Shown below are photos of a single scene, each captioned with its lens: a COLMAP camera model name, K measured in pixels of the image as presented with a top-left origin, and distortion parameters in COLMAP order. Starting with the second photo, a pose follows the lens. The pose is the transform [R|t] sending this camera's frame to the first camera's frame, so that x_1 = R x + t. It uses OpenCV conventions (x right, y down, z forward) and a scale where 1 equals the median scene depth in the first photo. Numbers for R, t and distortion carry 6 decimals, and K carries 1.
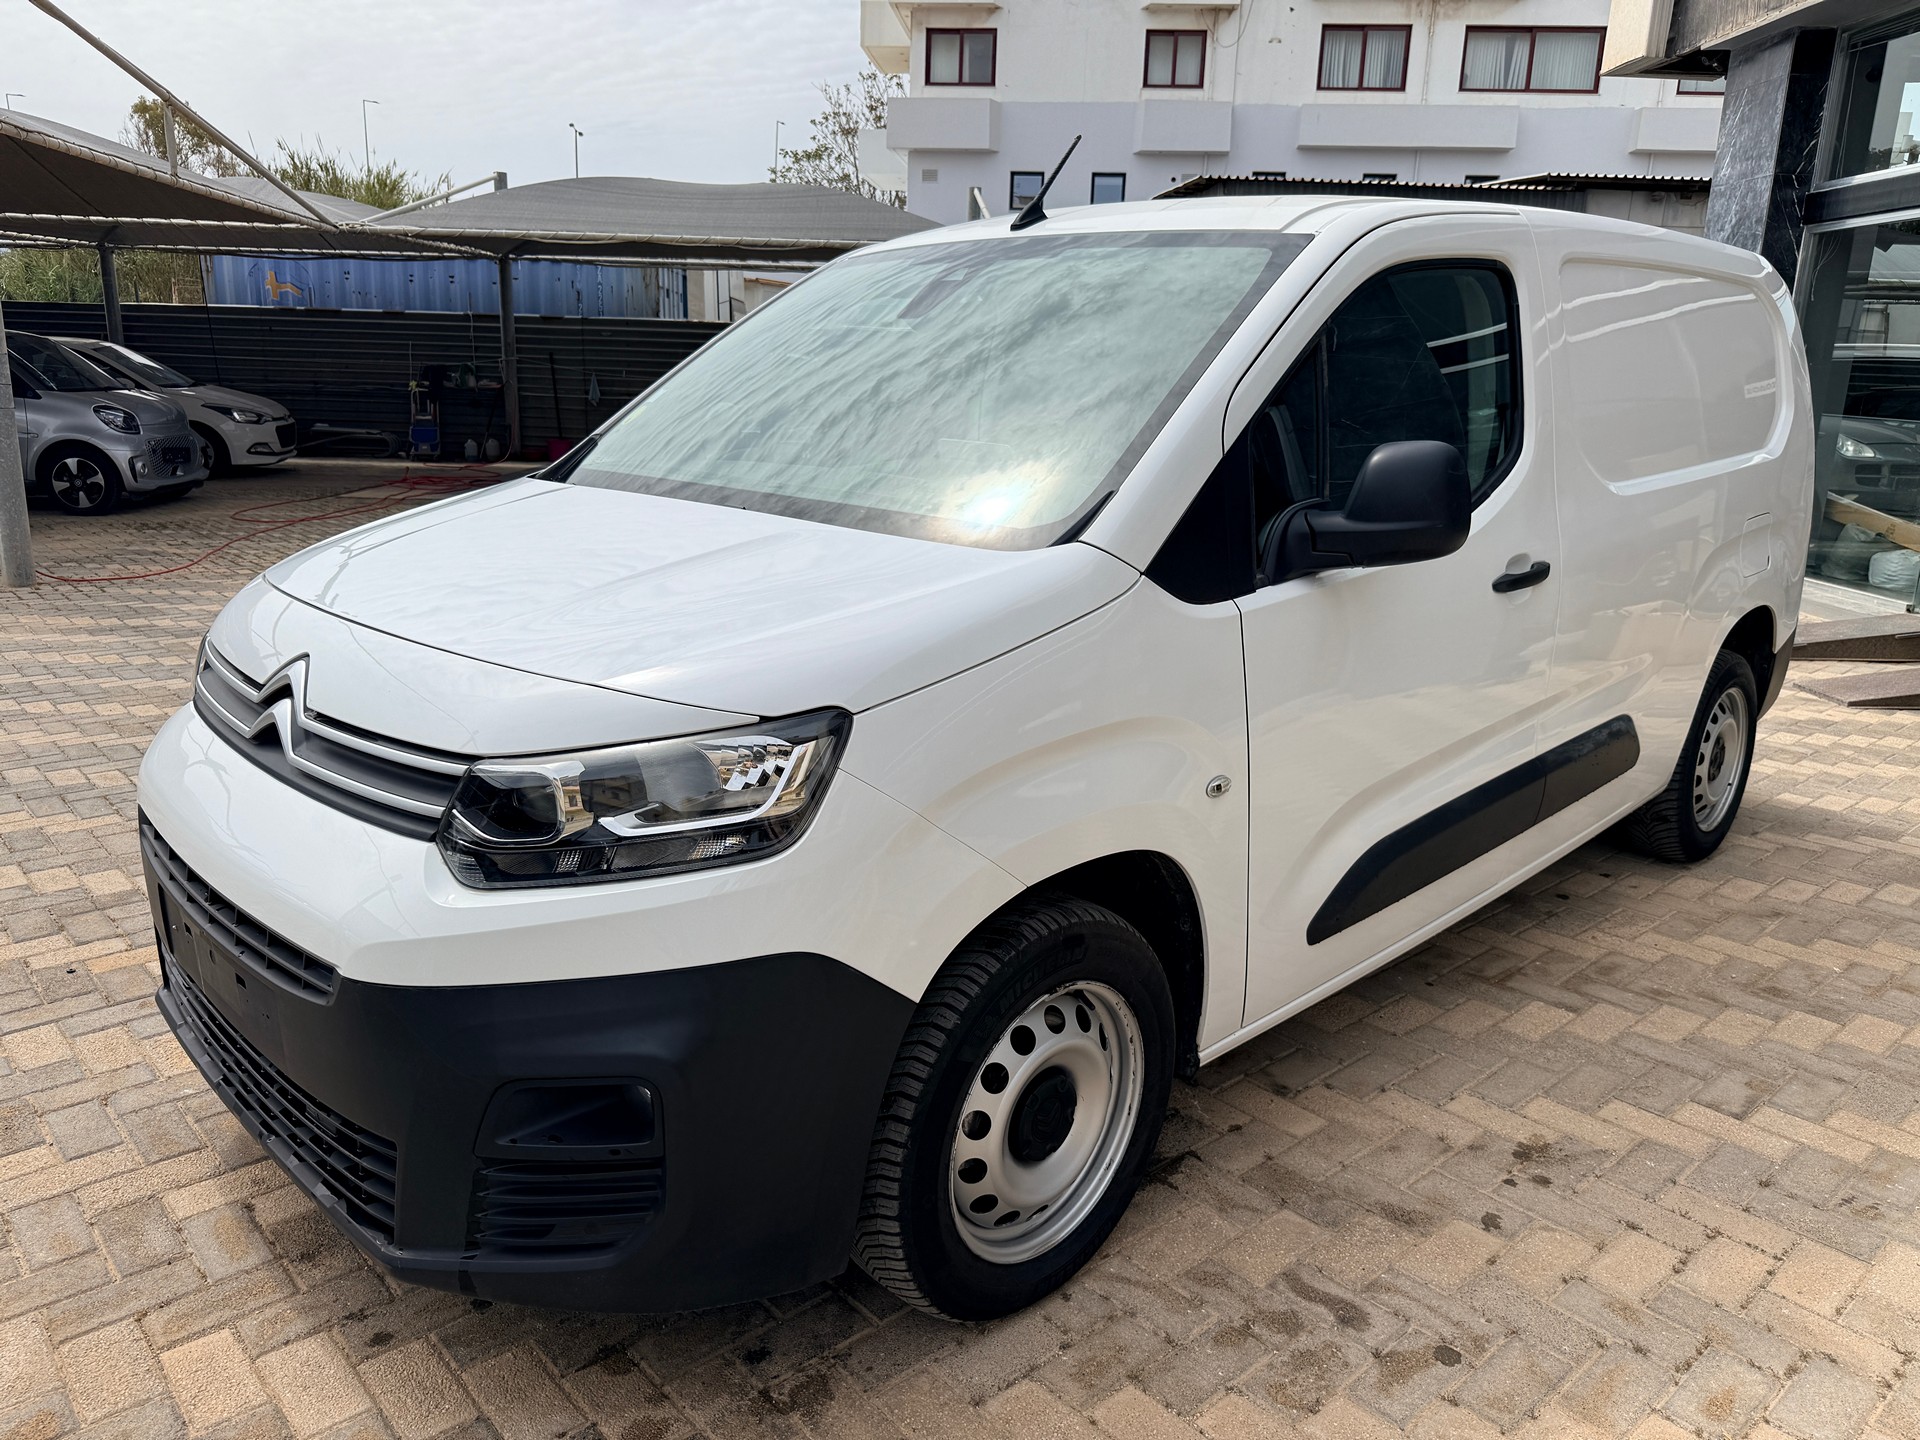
lens RADIAL K [[1365.5, 0, 952.9], [0, 1365.5, 720.6], [0, 0, 1]] dist [0.017286, -0.030065]
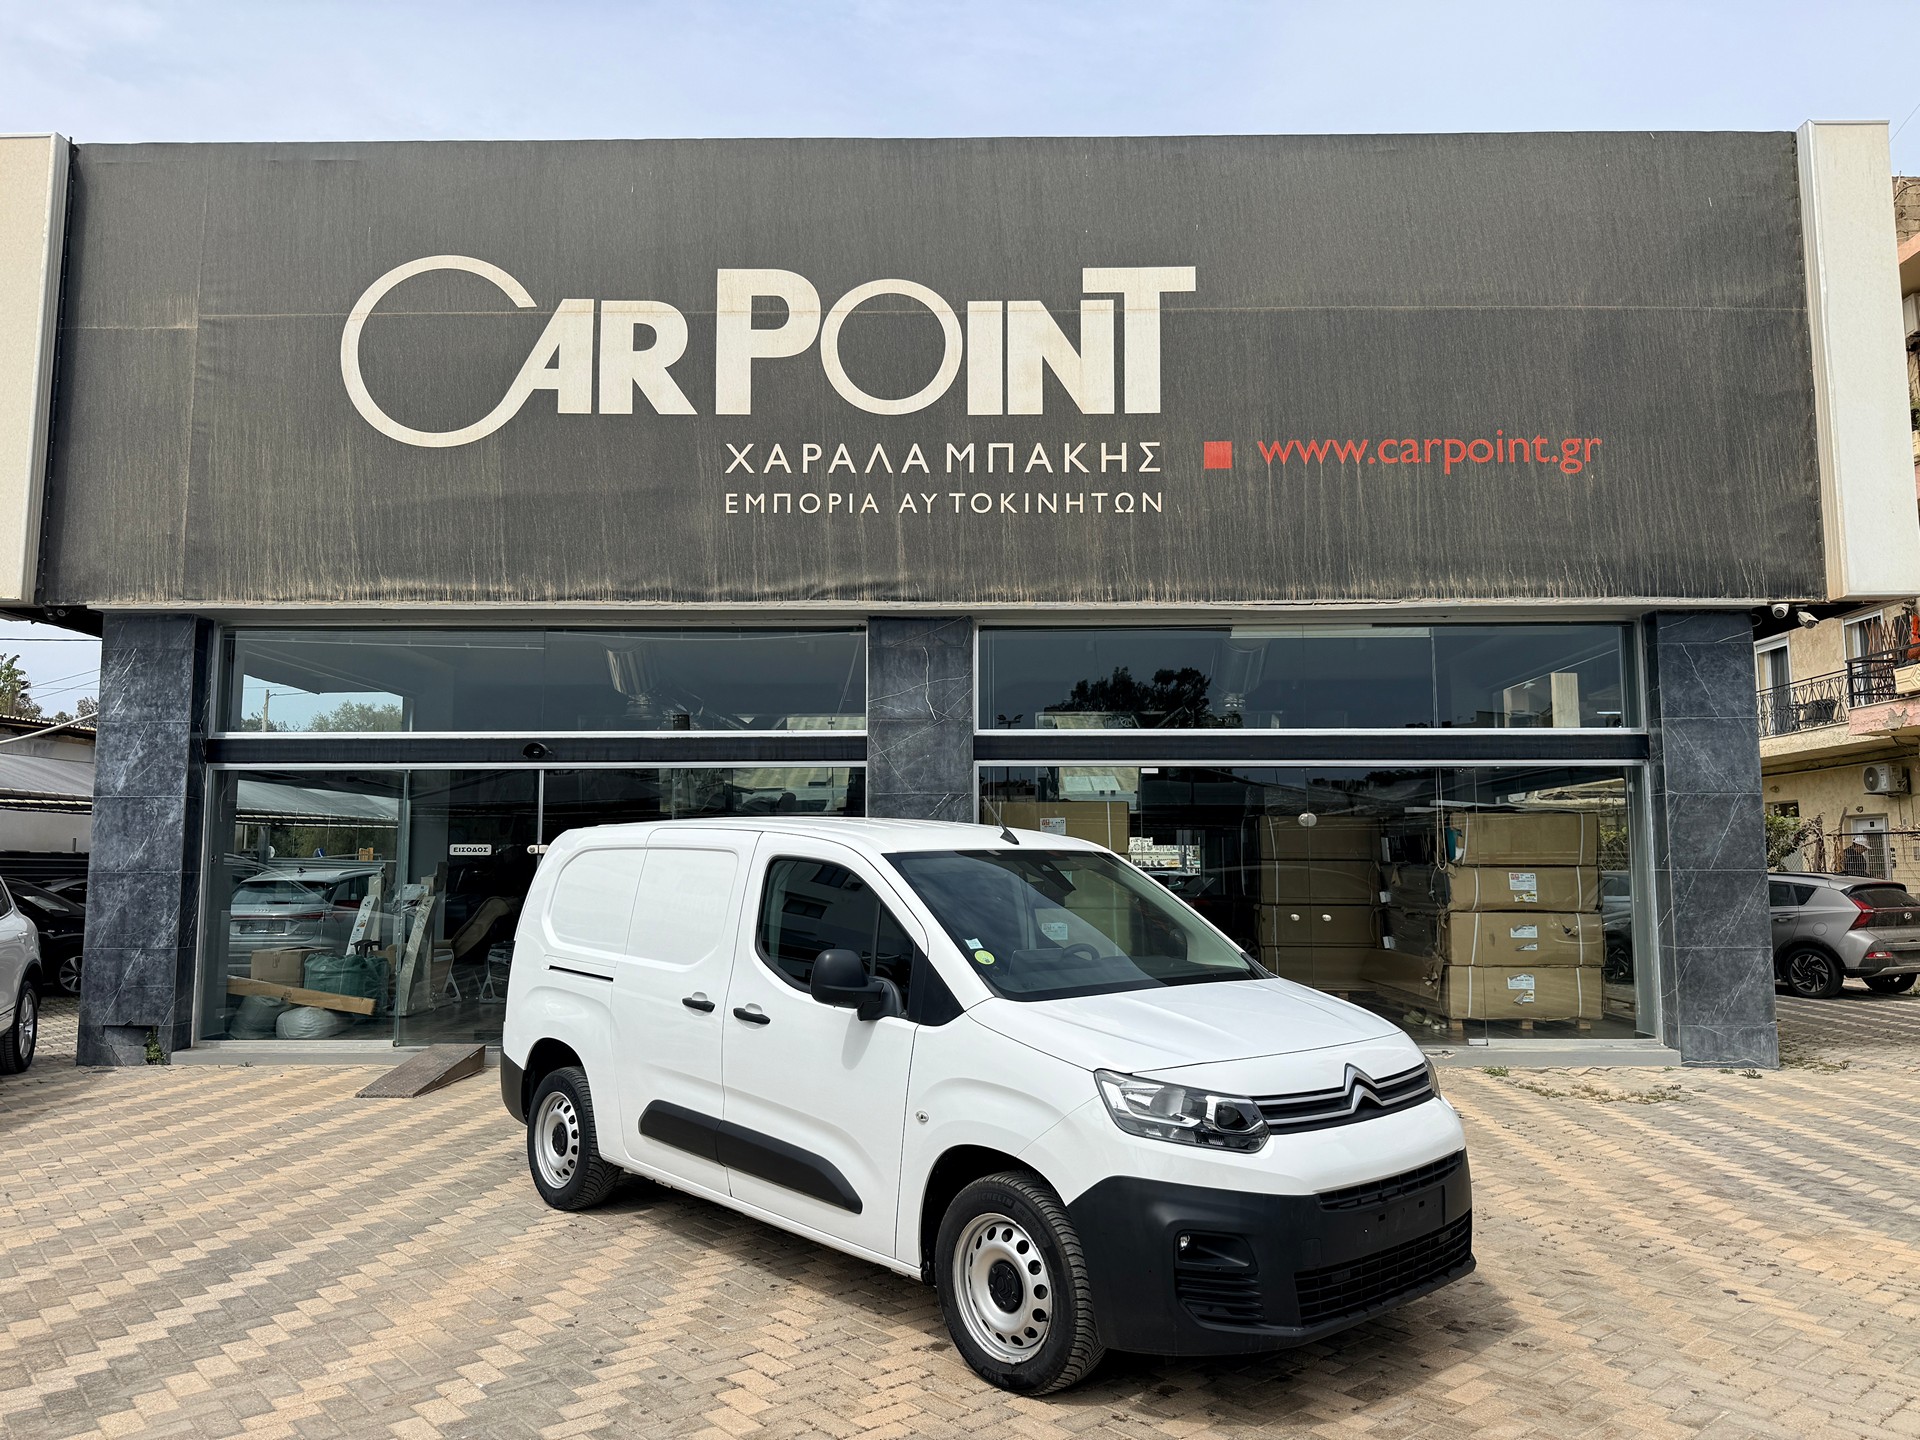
lens RADIAL K [[1365.5, 0, 949.9], [0, 1365.5, 718.4], [0, 0, 1]] dist [0.017286, -0.030065]
pose [[0.029970, 0.078932, 0.996429, -1.397403], [0.253953, 0.963565, -0.083967, -0.287944], [-0.966752, 0.255563, 0.008833, 0.746316]]
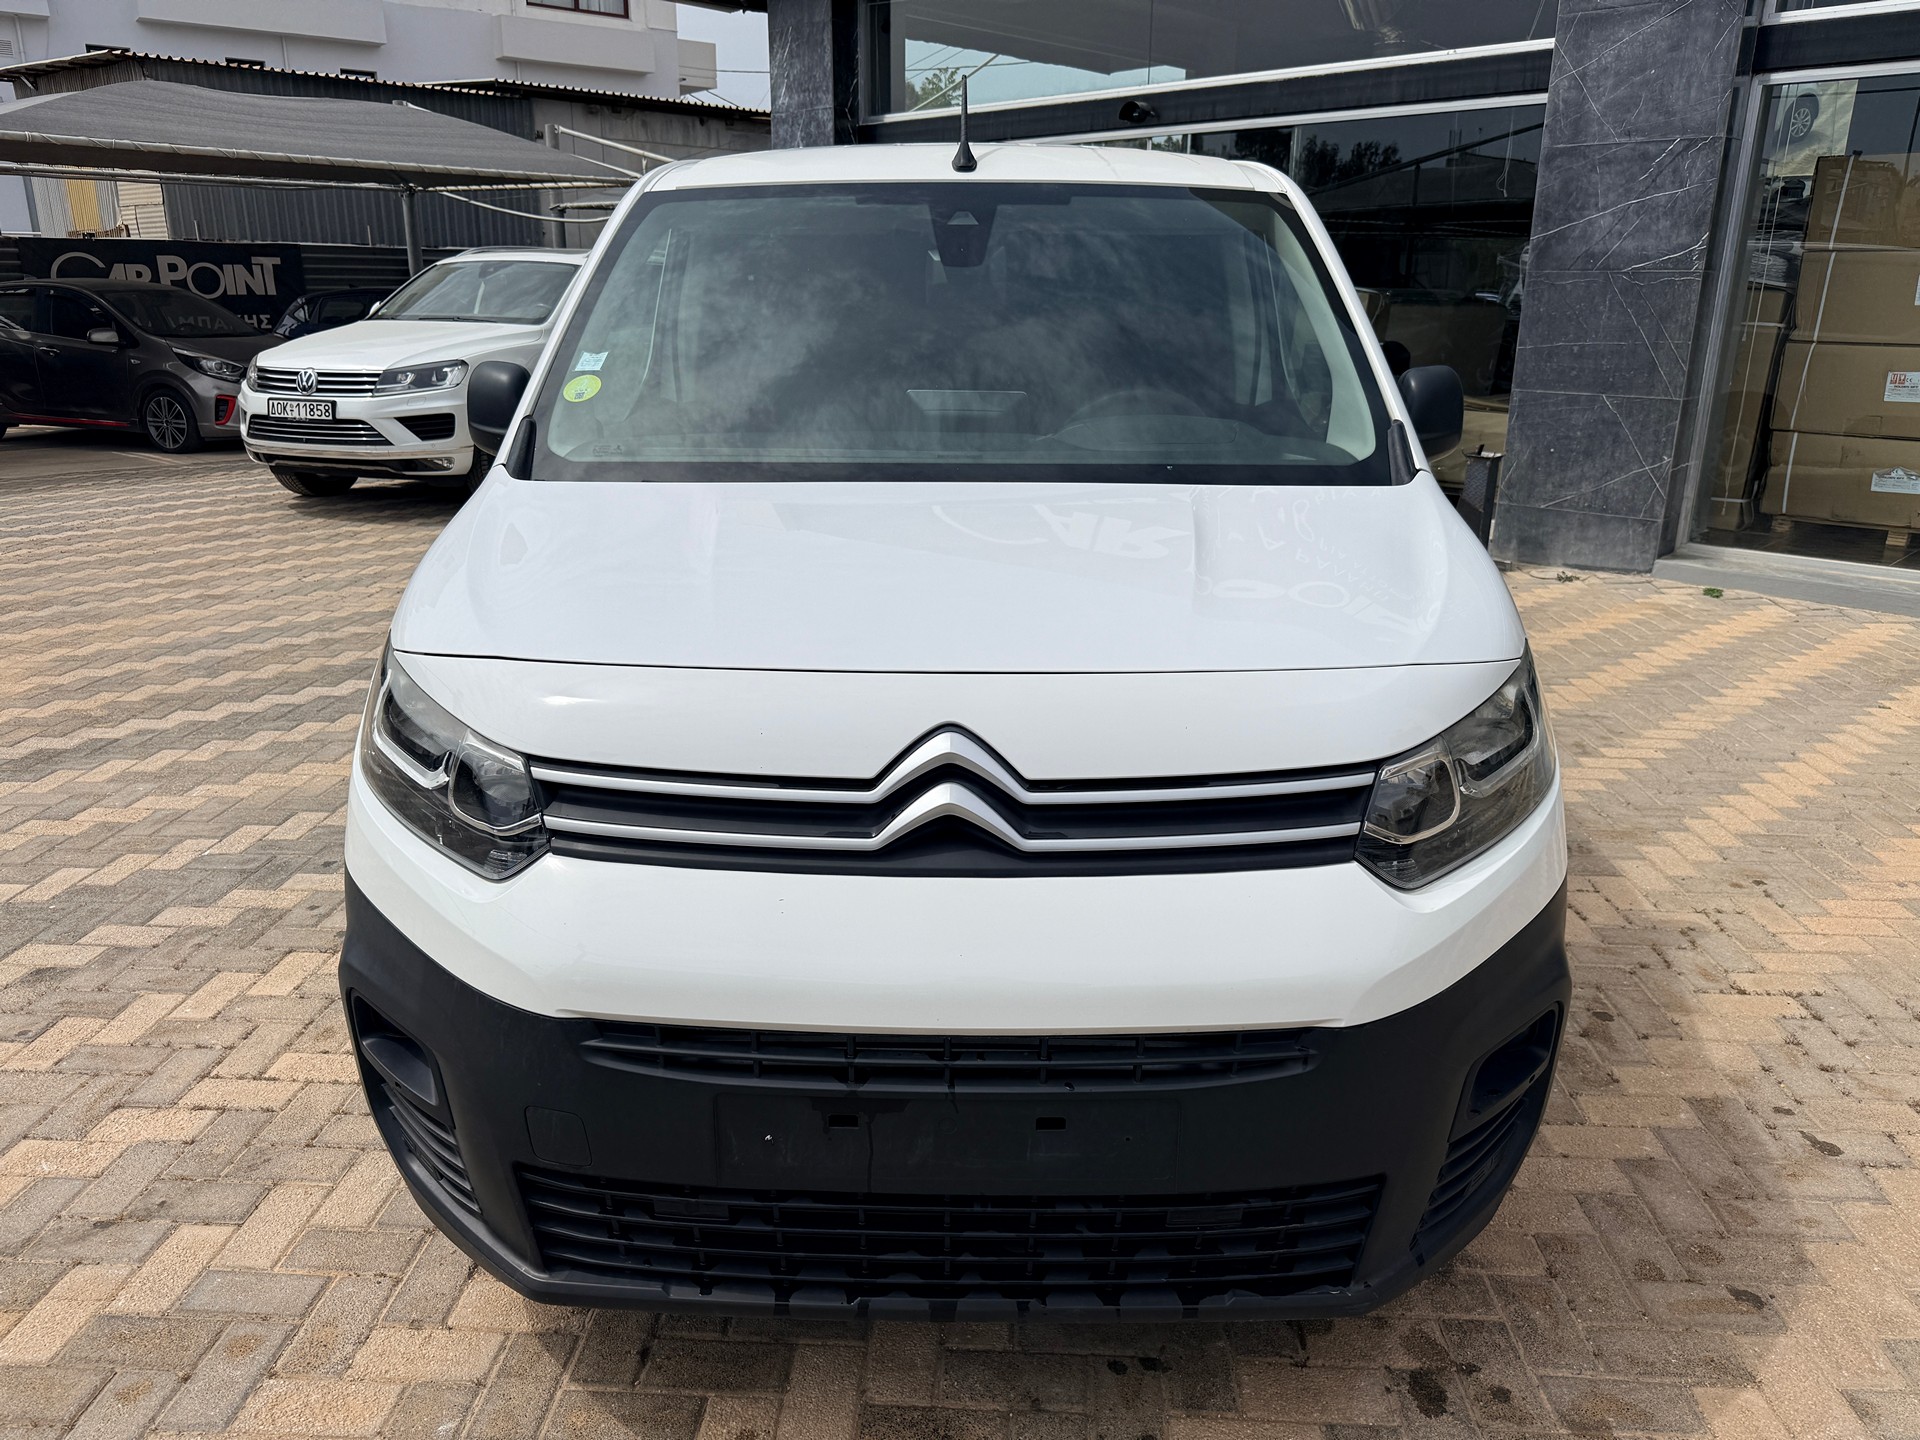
lens RADIAL K [[1365.5, 0, 951.0], [0, 1365.5, 722.2], [0, 0, 1]] dist [0.017286, -0.030065]
pose [[0.709428, -0.234007, 0.664795, -0.513290], [0.188904, 0.971890, 0.140517, -0.082980], [-0.678990, 0.025895, 0.733691, 0.211451]]
